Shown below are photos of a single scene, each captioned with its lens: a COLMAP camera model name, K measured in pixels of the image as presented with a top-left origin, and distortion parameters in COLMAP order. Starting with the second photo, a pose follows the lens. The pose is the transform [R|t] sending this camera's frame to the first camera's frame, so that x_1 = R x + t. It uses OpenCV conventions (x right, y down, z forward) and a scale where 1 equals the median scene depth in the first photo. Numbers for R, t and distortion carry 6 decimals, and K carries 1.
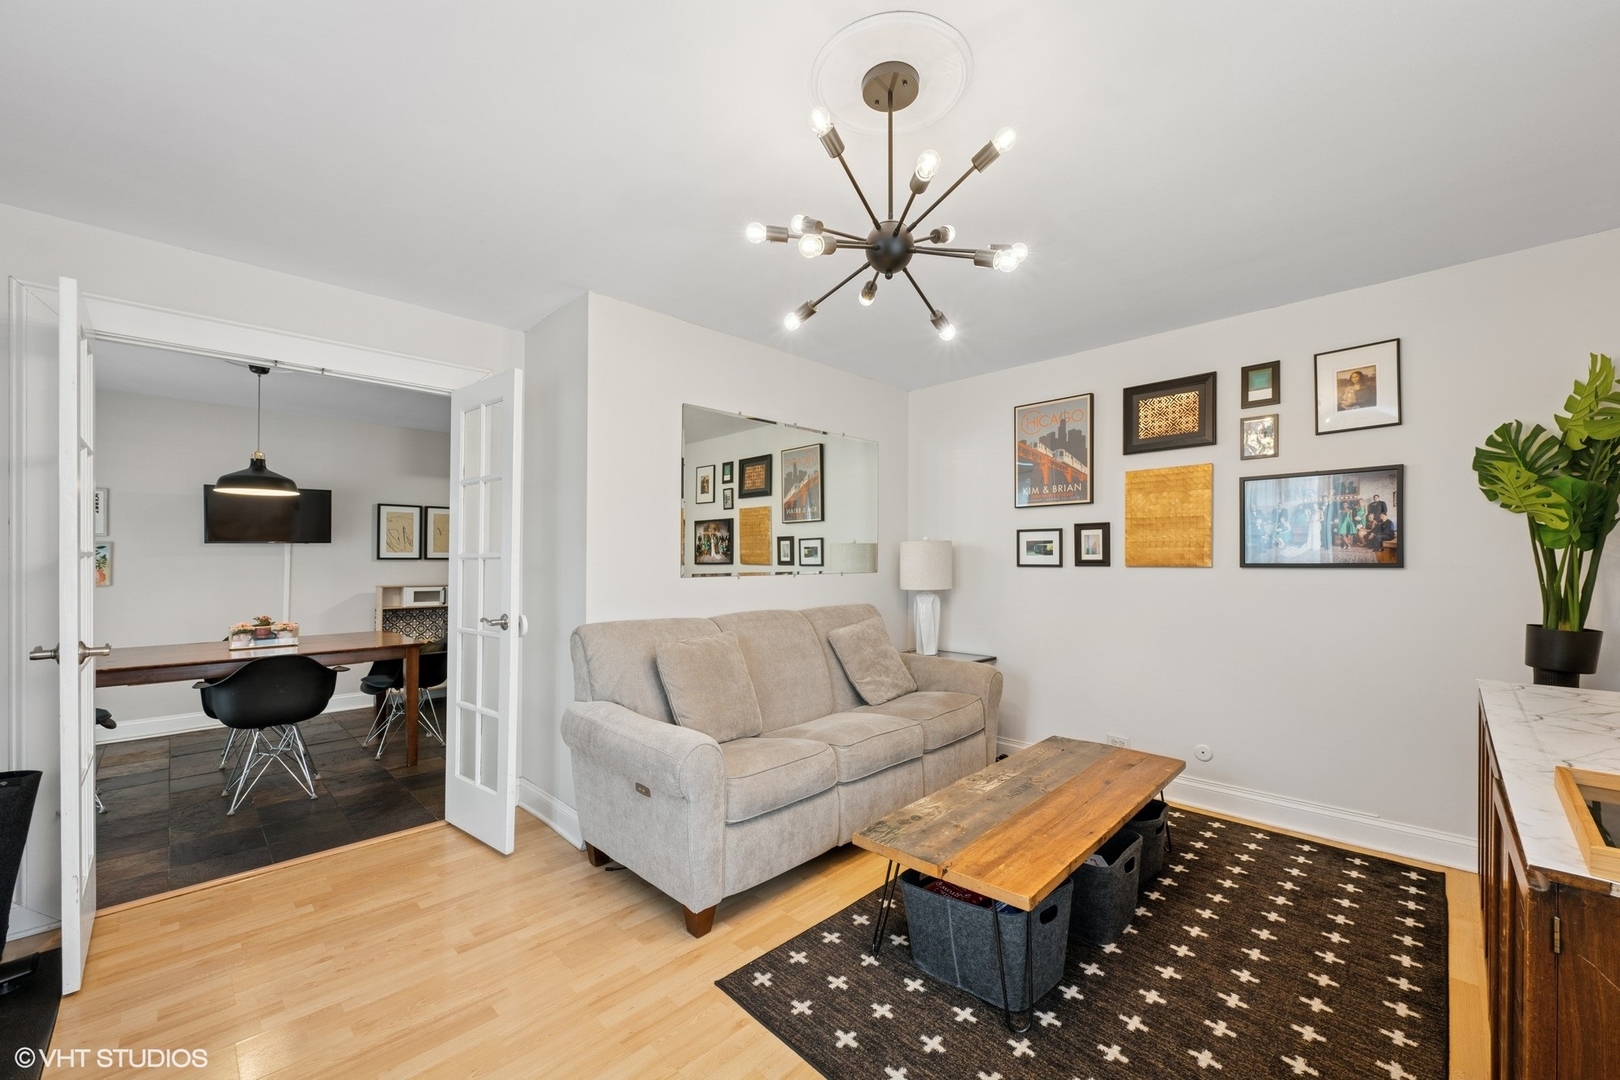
lens RADIAL K [[633.3, 0, 820.0], [0, 633.3, 551.7], [0, 0, 1]] dist [0.001778, 0.000446]
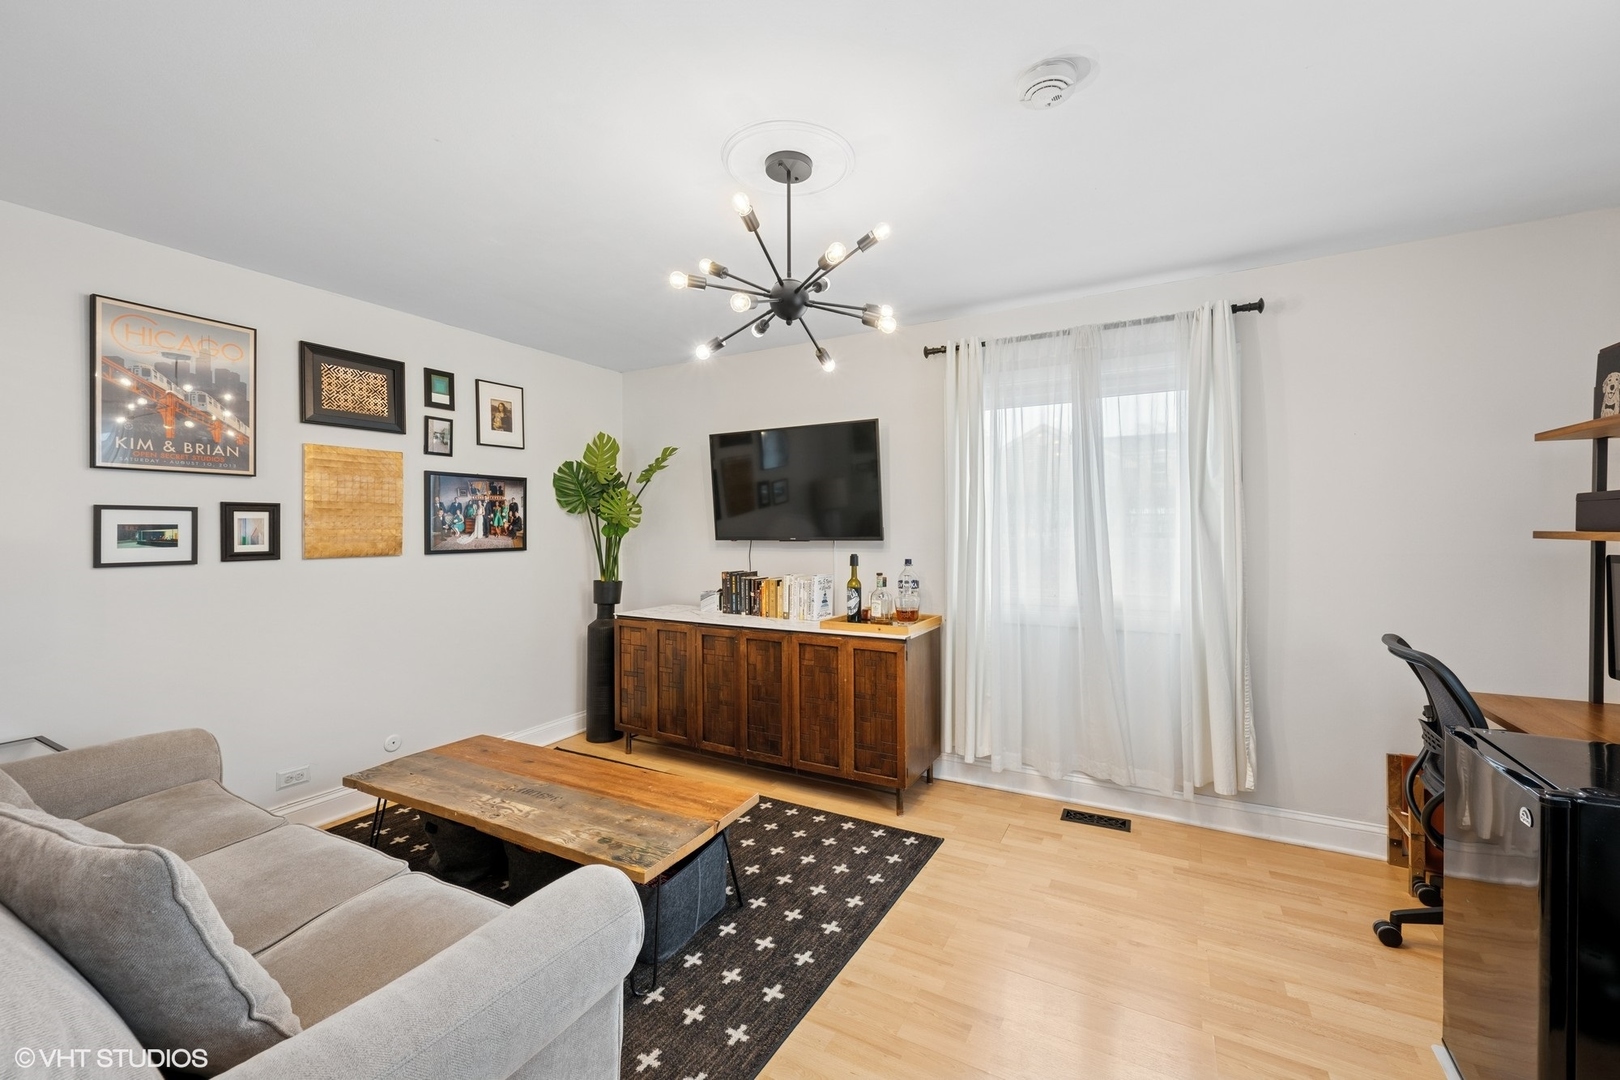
lens RADIAL K [[633.3, 0, 819.2], [0, 633.3, 532.3], [0, 0, 1]] dist [0.001778, 0.000446]
pose [[-0.260084, -0.002026, 0.965584, -0.566063], [-0.006115, 0.999981, 0.000451, -0.017938], [-0.965567, -0.005787, -0.260092, 0.660004]]
